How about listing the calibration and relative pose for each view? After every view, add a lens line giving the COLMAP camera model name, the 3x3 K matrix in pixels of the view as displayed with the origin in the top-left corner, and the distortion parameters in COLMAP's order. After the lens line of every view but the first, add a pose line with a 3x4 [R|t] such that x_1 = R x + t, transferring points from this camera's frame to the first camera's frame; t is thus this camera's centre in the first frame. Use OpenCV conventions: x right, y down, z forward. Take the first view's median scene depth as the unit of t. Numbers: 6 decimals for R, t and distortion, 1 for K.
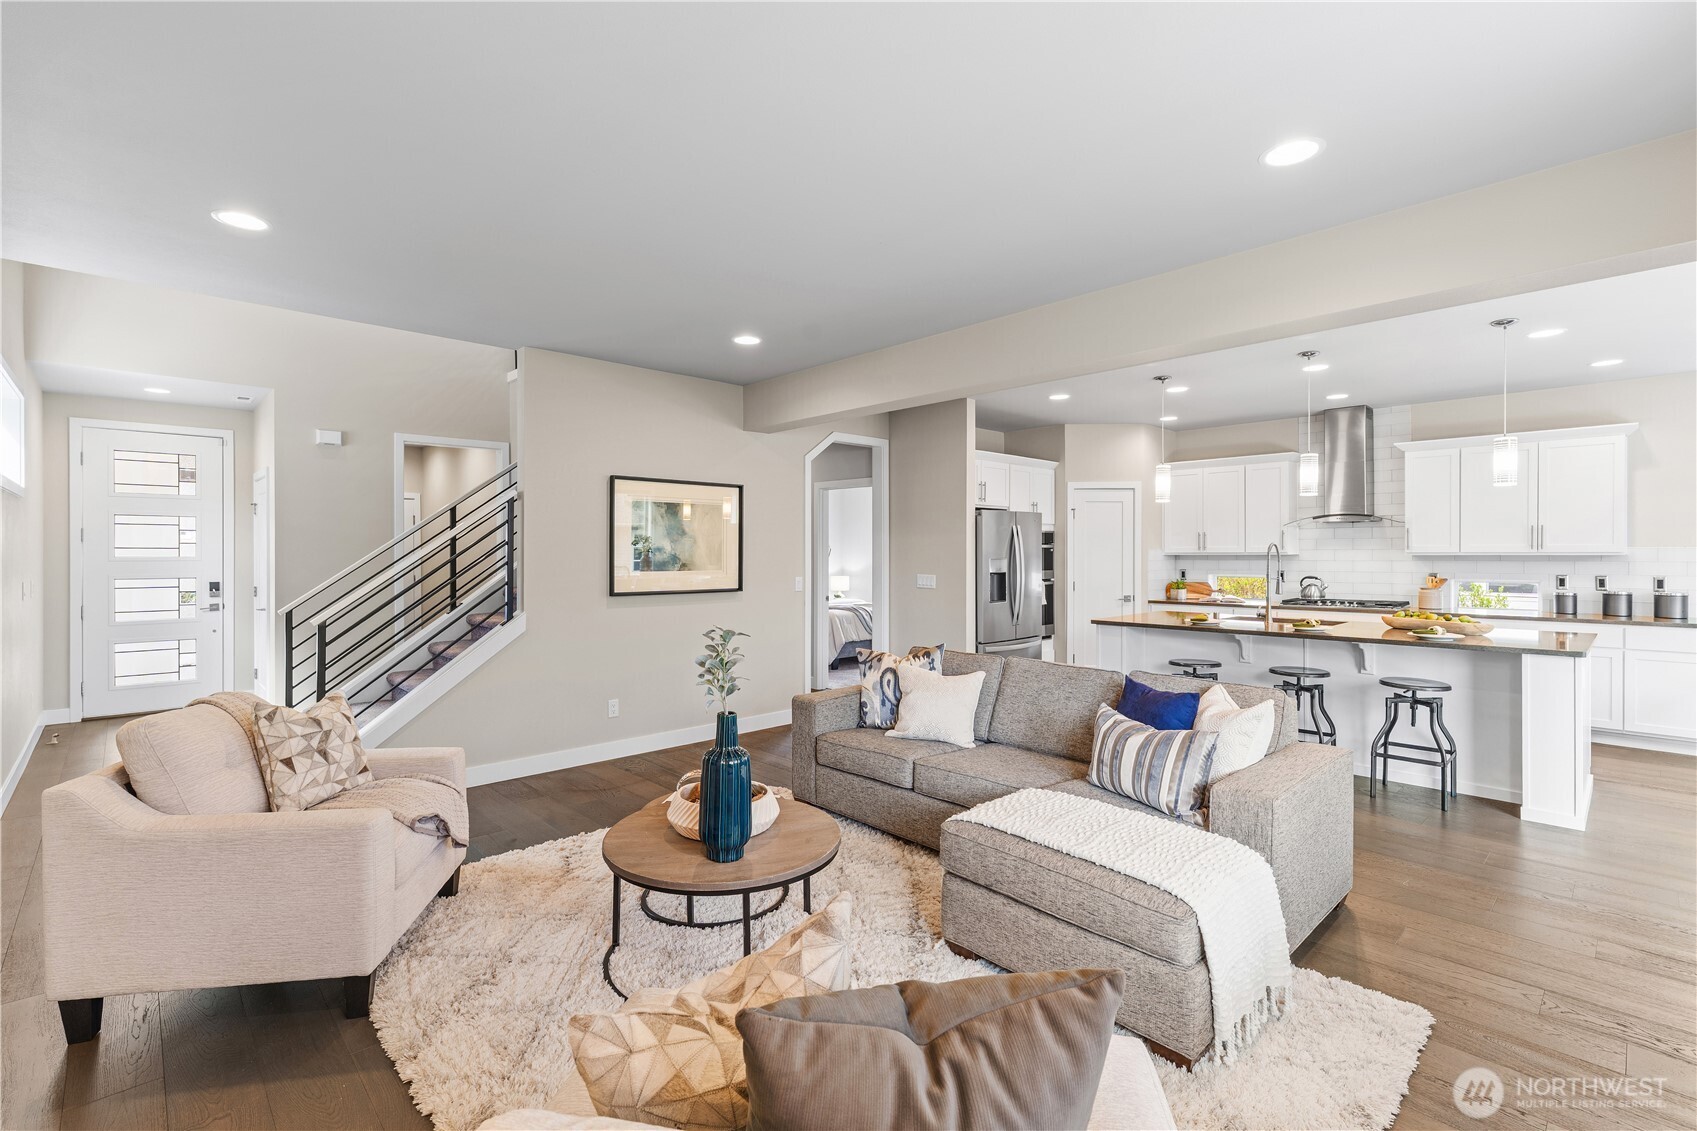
lens RADIAL K [[760.2, 0, 848.5], [0, 760.2, 565.5], [0, 0, 1]] dist [-0.001246, -0.000096]
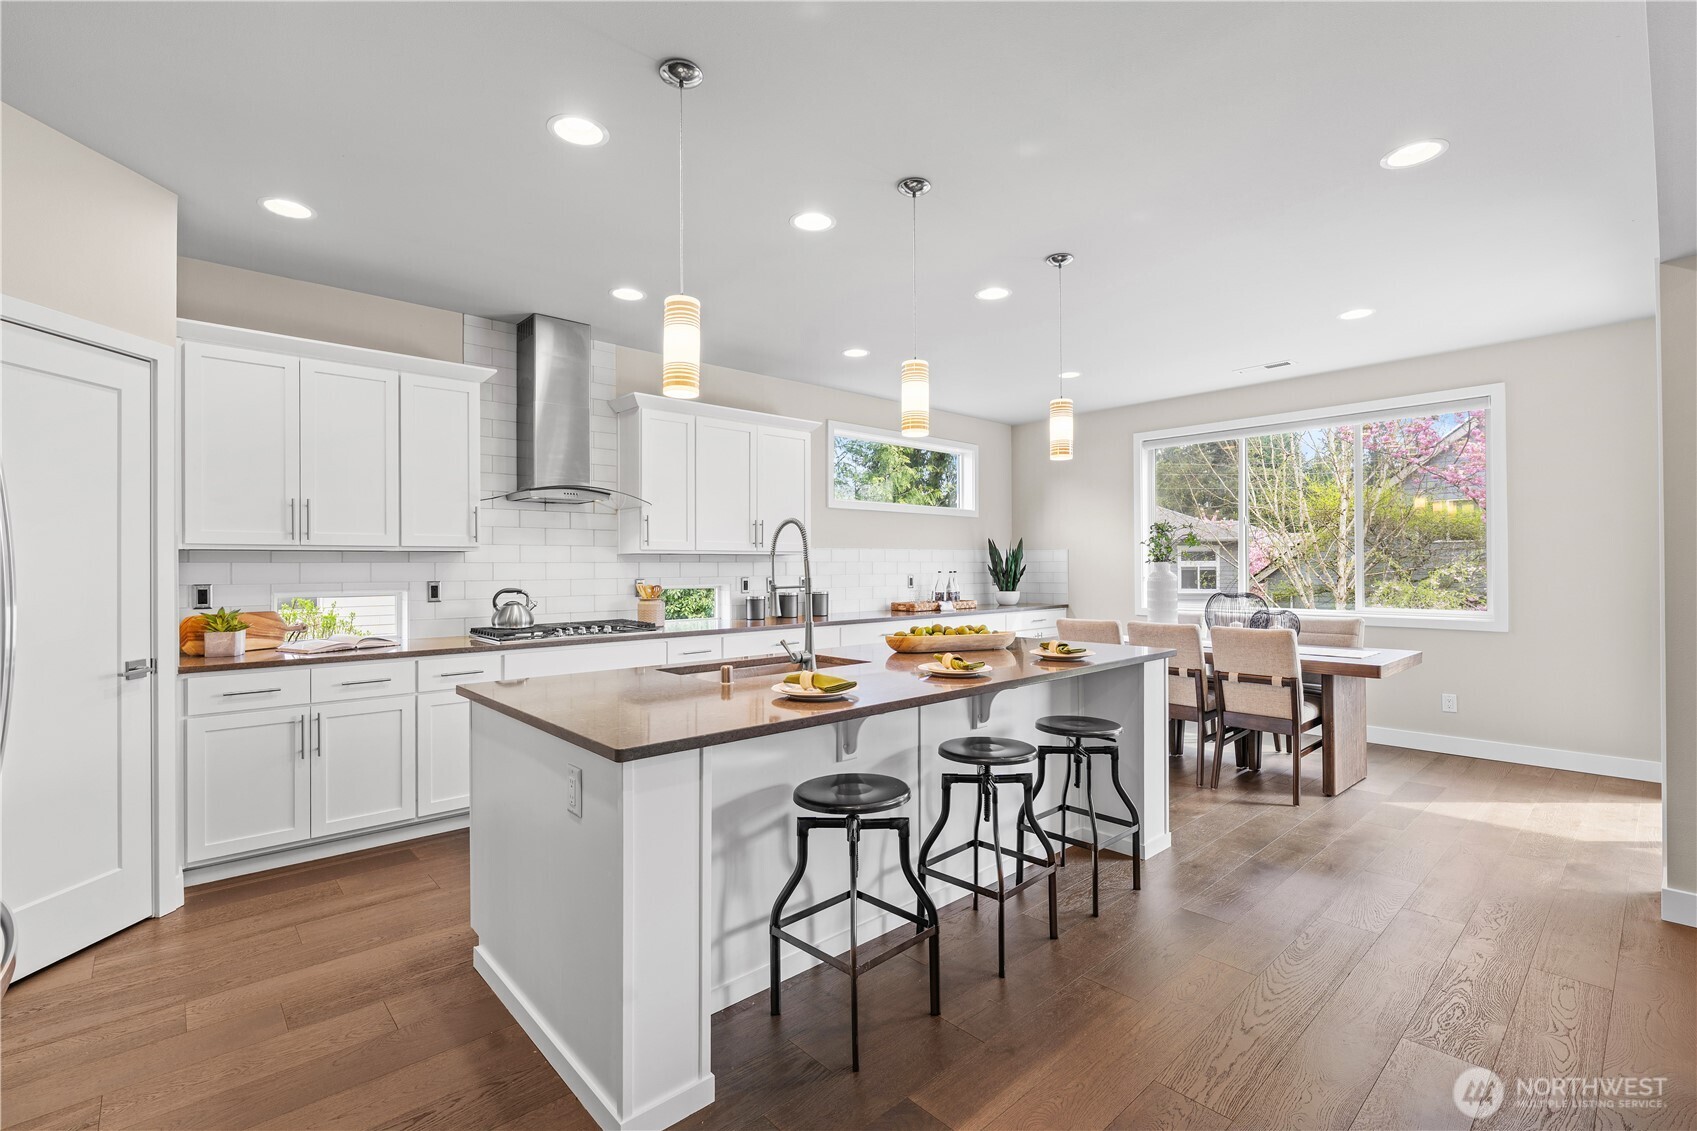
lens RADIAL K [[760.2, 0, 848.5], [0, 760.2, 565.5], [0, 0, 1]] dist [-0.001246, -0.000096]
pose [[0.043750, -0.000169, 0.999043, 0.037200], [0.016387, 0.999866, -0.000549, 0.000907], [-0.998908, 0.016395, 0.043746, 0.762213]]
